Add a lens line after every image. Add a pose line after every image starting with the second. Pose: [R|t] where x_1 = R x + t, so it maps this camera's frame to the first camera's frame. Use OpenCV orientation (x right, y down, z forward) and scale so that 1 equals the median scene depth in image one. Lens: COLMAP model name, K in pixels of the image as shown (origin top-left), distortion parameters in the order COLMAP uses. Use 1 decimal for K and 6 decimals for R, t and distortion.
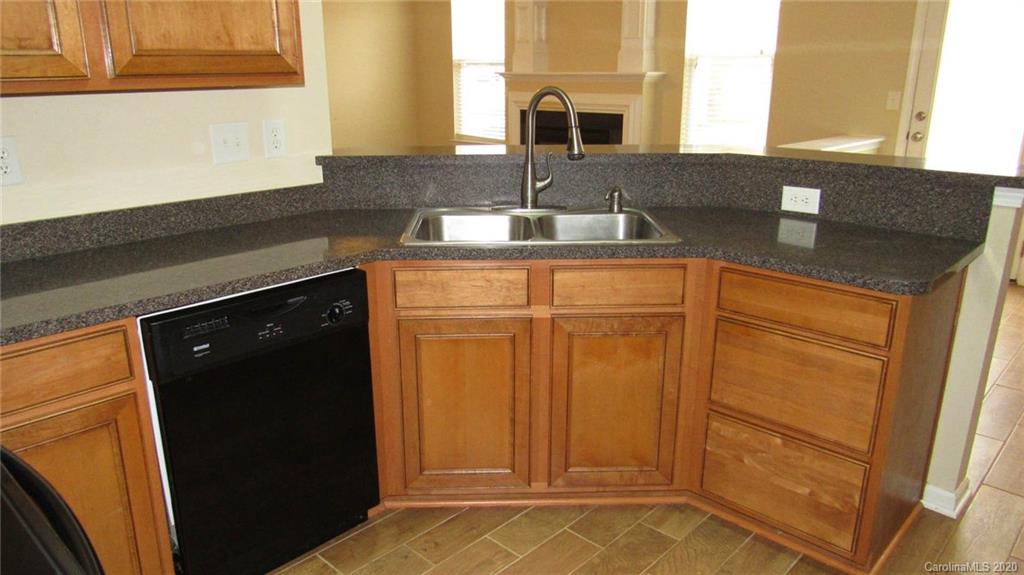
lens RADIAL K [[736.2, 0, 518.6], [0, 736.2, 287.5], [0, 0, 1]] dist [-0.026671, 0.010428]
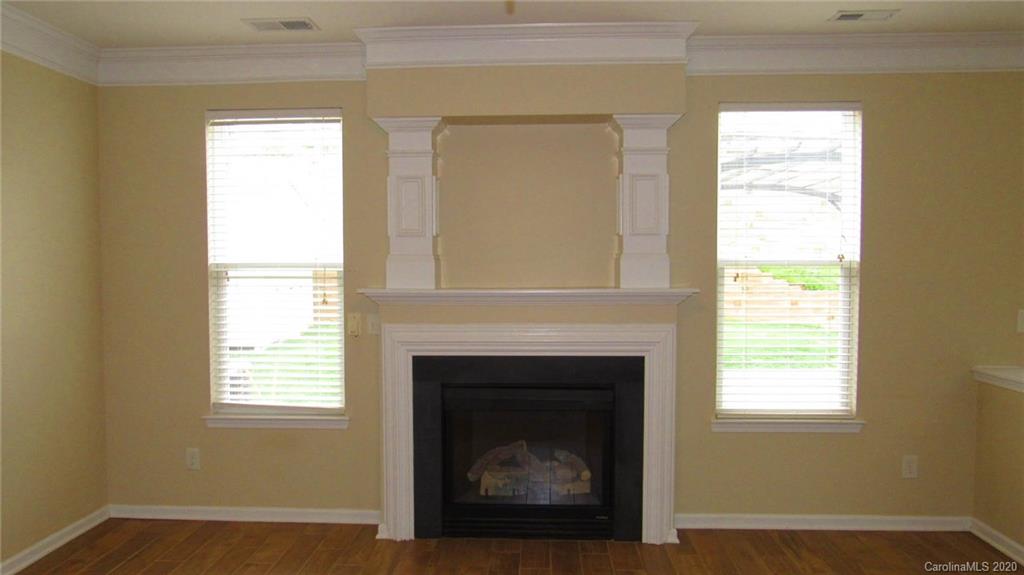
lens RADIAL K [[736.2, 0, 517.6], [0, 736.2, 279.7], [0, 0, 1]] dist [-0.026671, 0.010428]
pose [[0.770769, -0.033678, 0.636224, -0.317136], [0.182020, 0.968621, -0.169238, -0.217396], [-0.610561, 0.246249, 0.752713, 0.605475]]
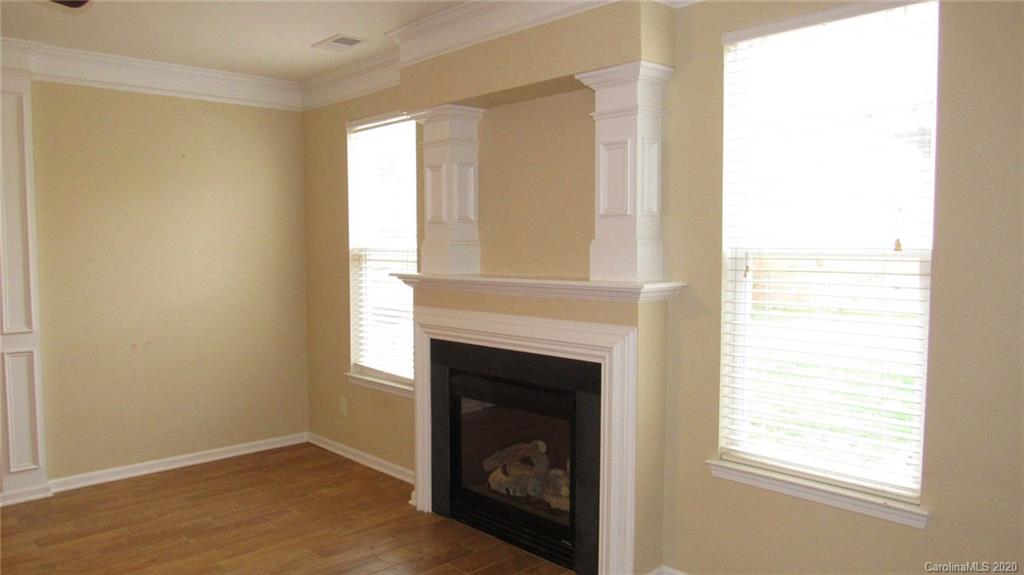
lens RADIAL K [[736.2, 0, 516.1], [0, 736.2, 289.2], [0, 0, 1]] dist [-0.026671, 0.010428]
pose [[0.997626, -0.001507, -0.068847, 0.121217], [-0.013373, 0.976487, -0.215163, -0.180342], [0.067552, 0.215573, 0.974148, 0.510350]]
